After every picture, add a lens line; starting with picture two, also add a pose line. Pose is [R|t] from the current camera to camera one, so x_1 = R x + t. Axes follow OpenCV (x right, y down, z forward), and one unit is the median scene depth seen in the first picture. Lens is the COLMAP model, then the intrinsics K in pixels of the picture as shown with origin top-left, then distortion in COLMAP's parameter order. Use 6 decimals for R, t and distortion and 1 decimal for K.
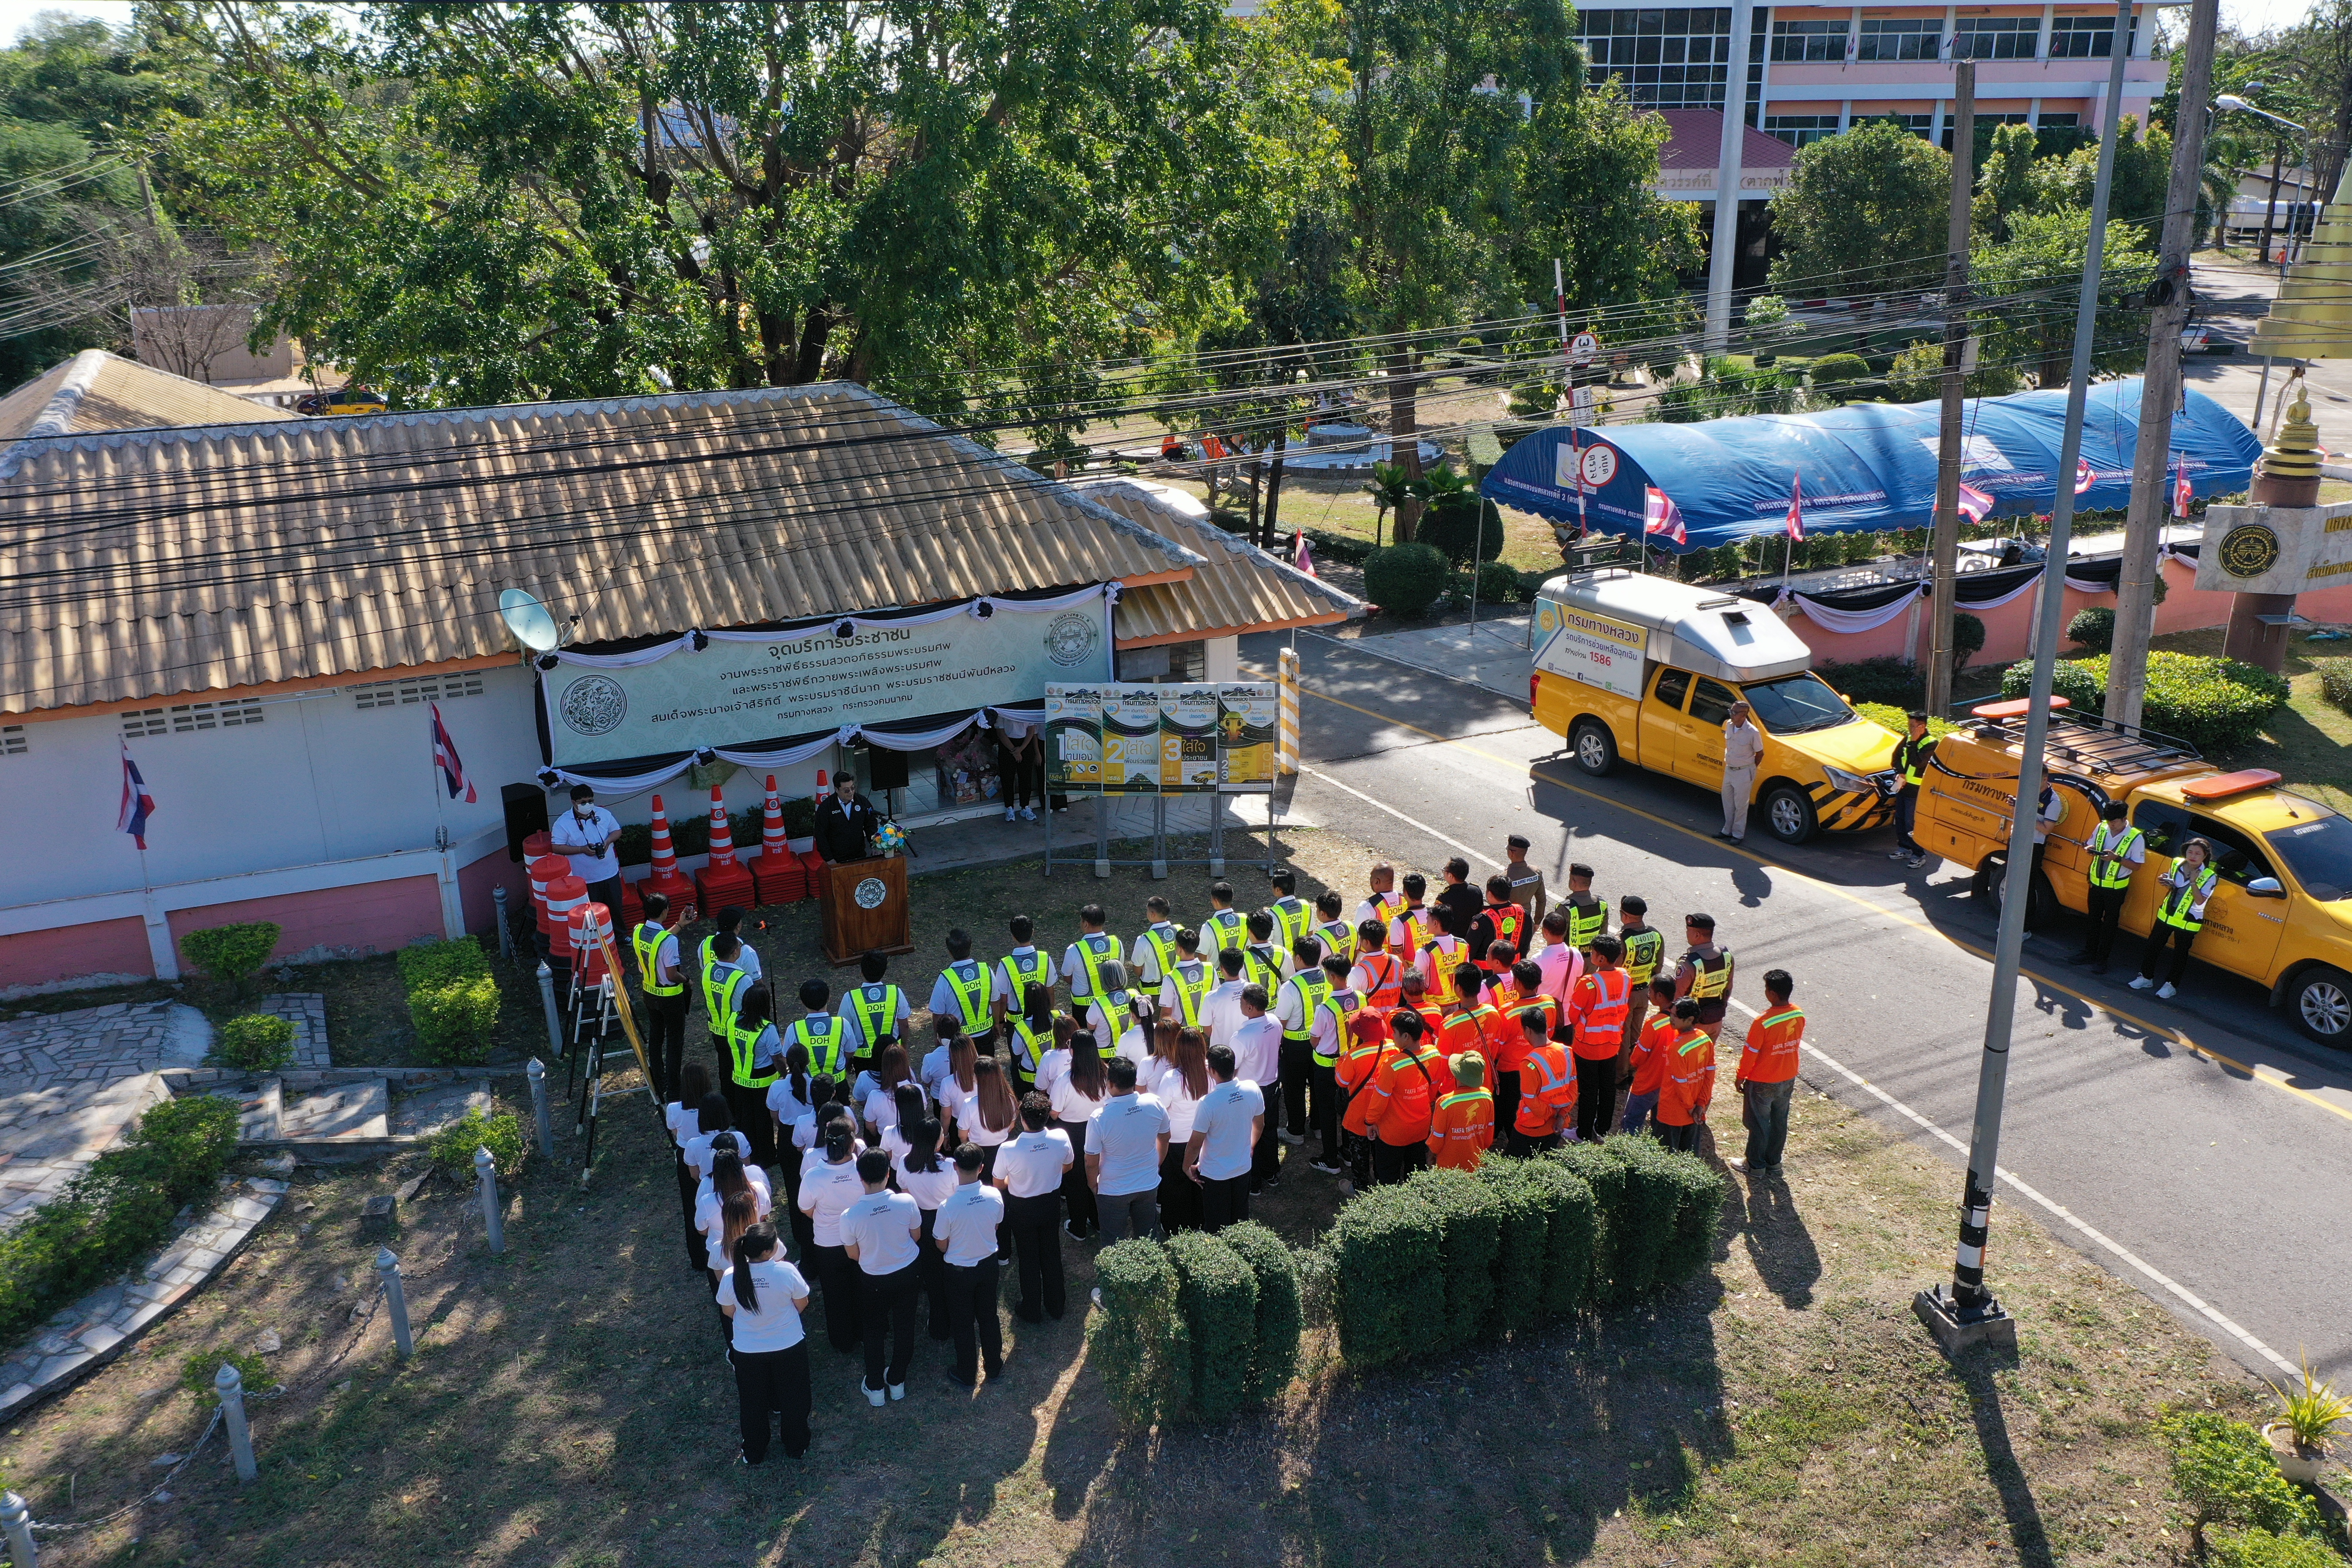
lens RADIAL K [[1866.9, 0, 1180.9], [0, 1866.9, 773.4], [0, 0, 1]] dist [-0.004939, 0.008216]
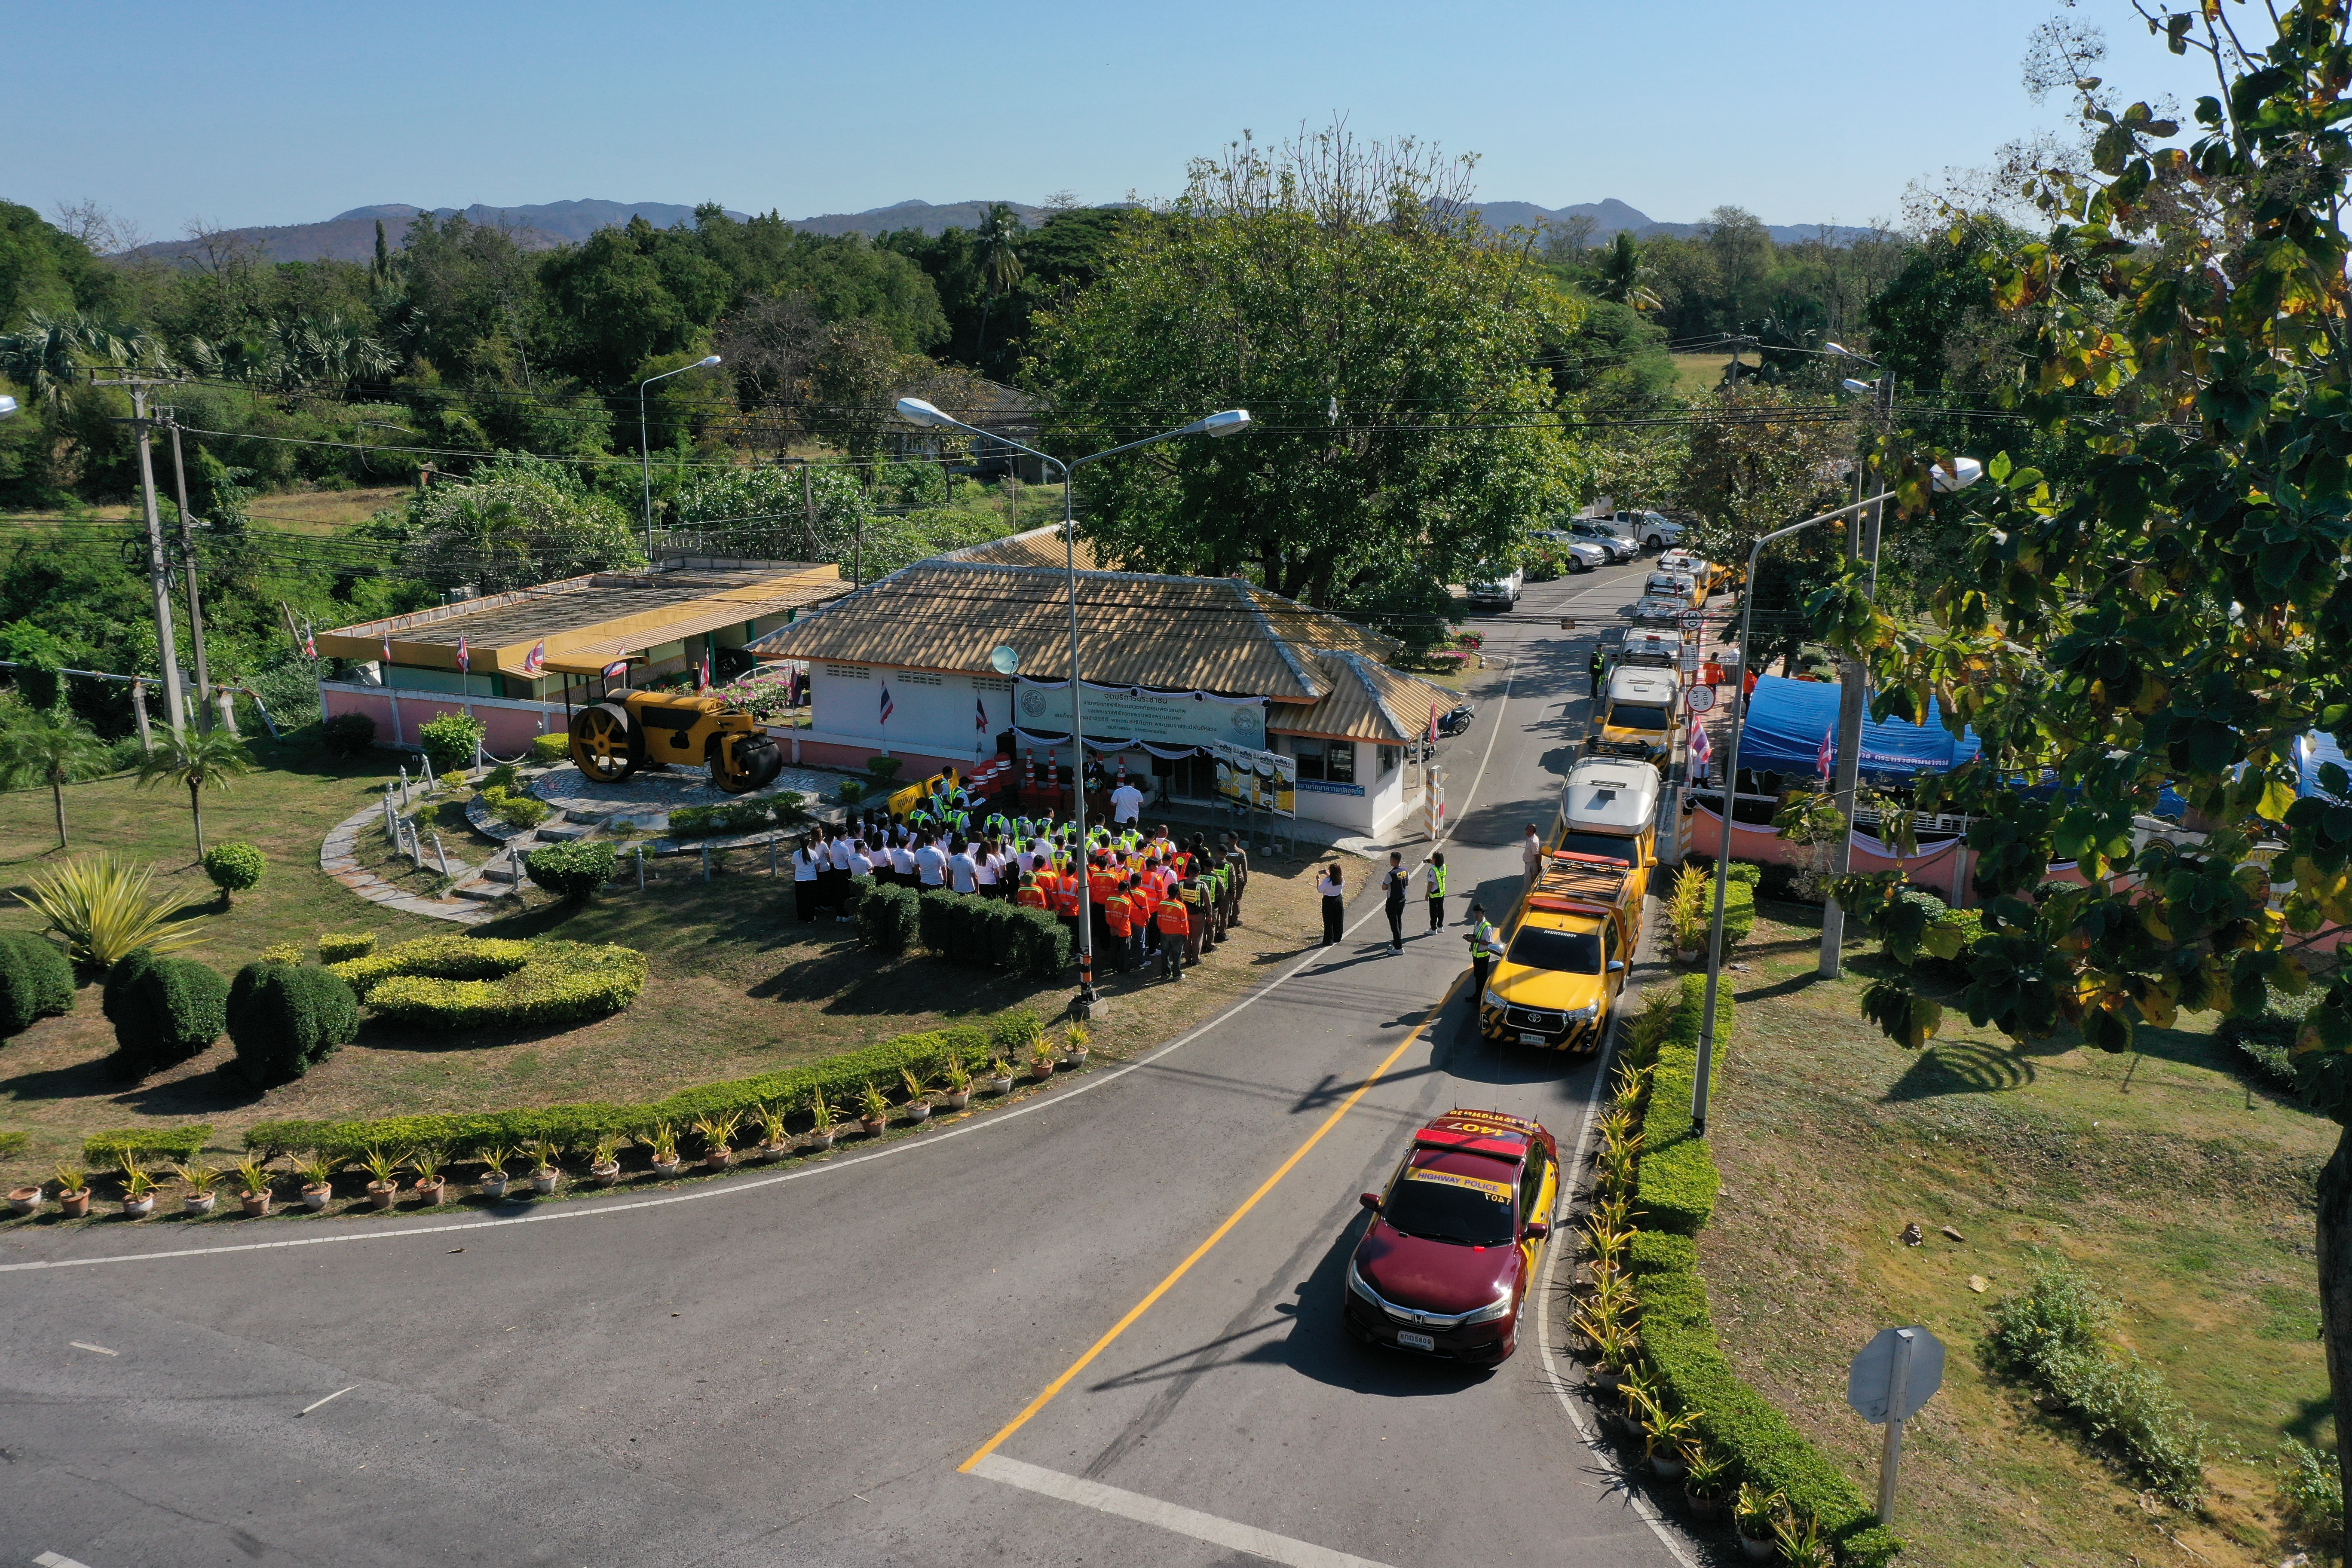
lens RADIAL K [[1866.9, 0, 1186.6], [0, 1866.9, 802.9], [0, 0, 1]] dist [-0.004939, 0.008216]
pose [[0.661229, 0.208963, -0.720493, 1.665113], [-0.253582, 0.966148, 0.047487, -0.084792], [0.706026, 0.151304, 0.691834, -0.473554]]
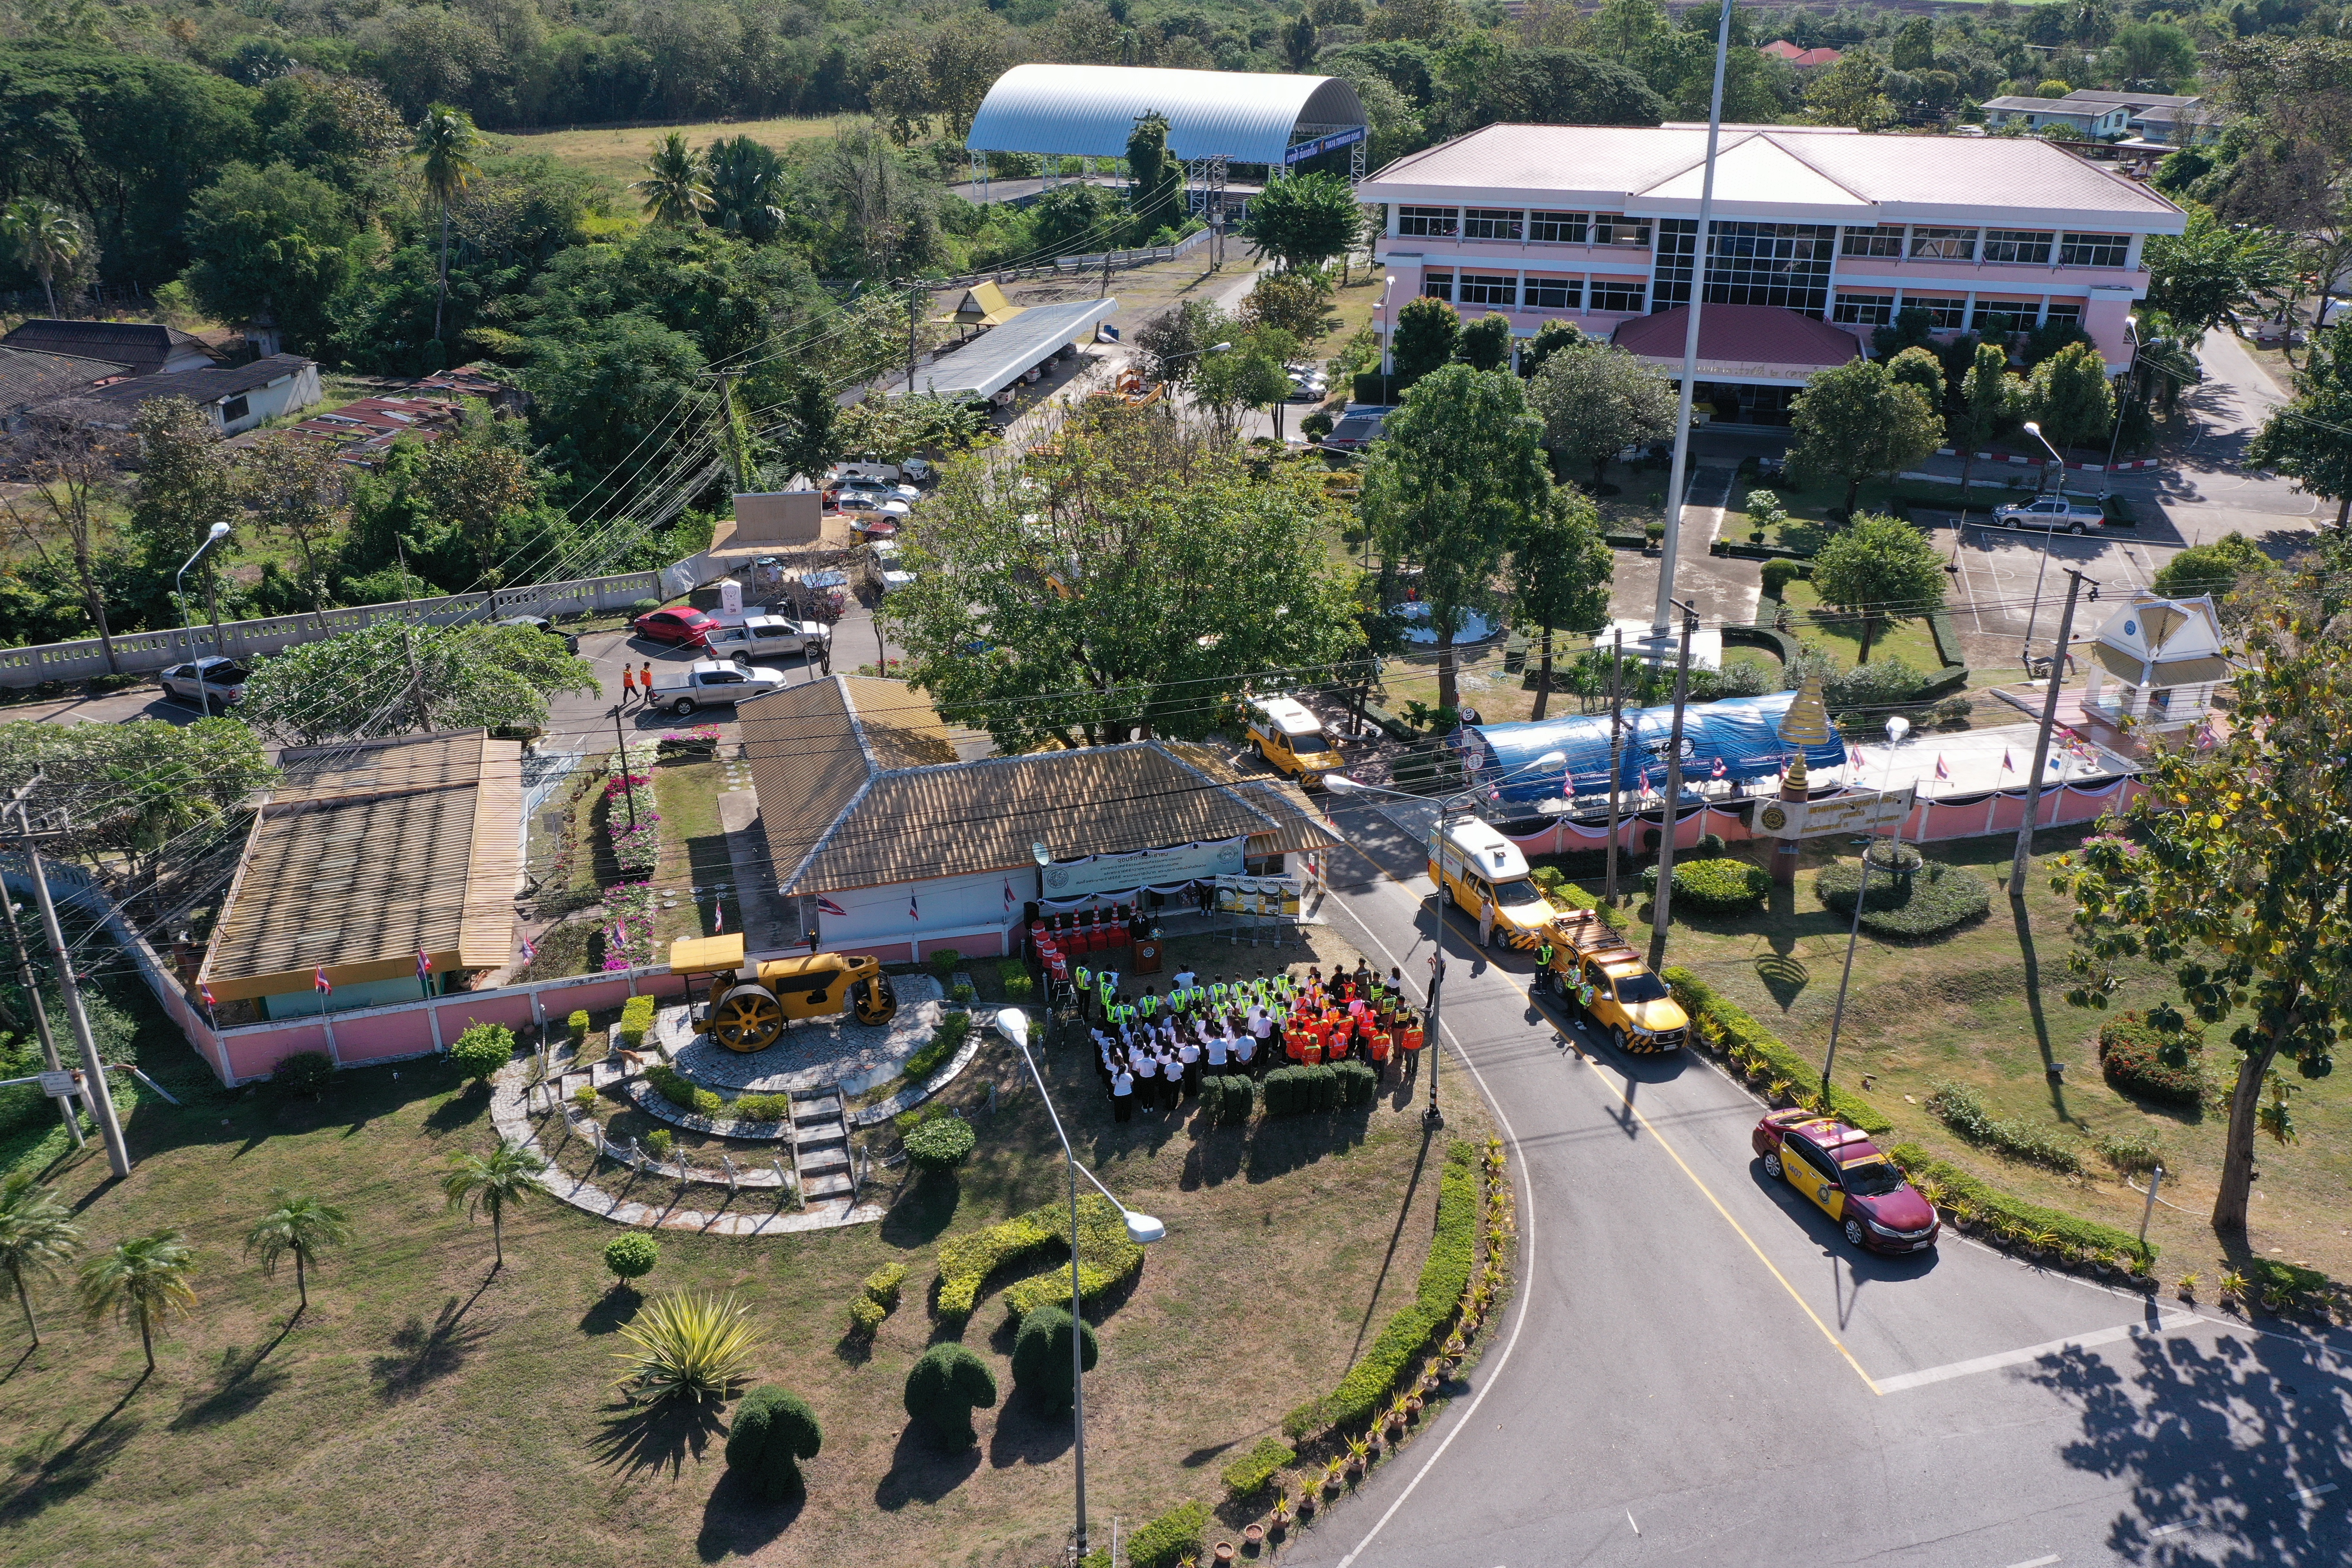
lens RADIAL K [[1866.9, 0, 1171.5], [0, 1866.9, 780.0], [0, 0, 1]] dist [-0.004939, 0.008216]
pose [[0.988110, 0.070827, -0.136460, 0.273701], [-0.059507, 0.994575, 0.085324, -0.504360], [0.141763, -0.076190, 0.986964, -2.048552]]
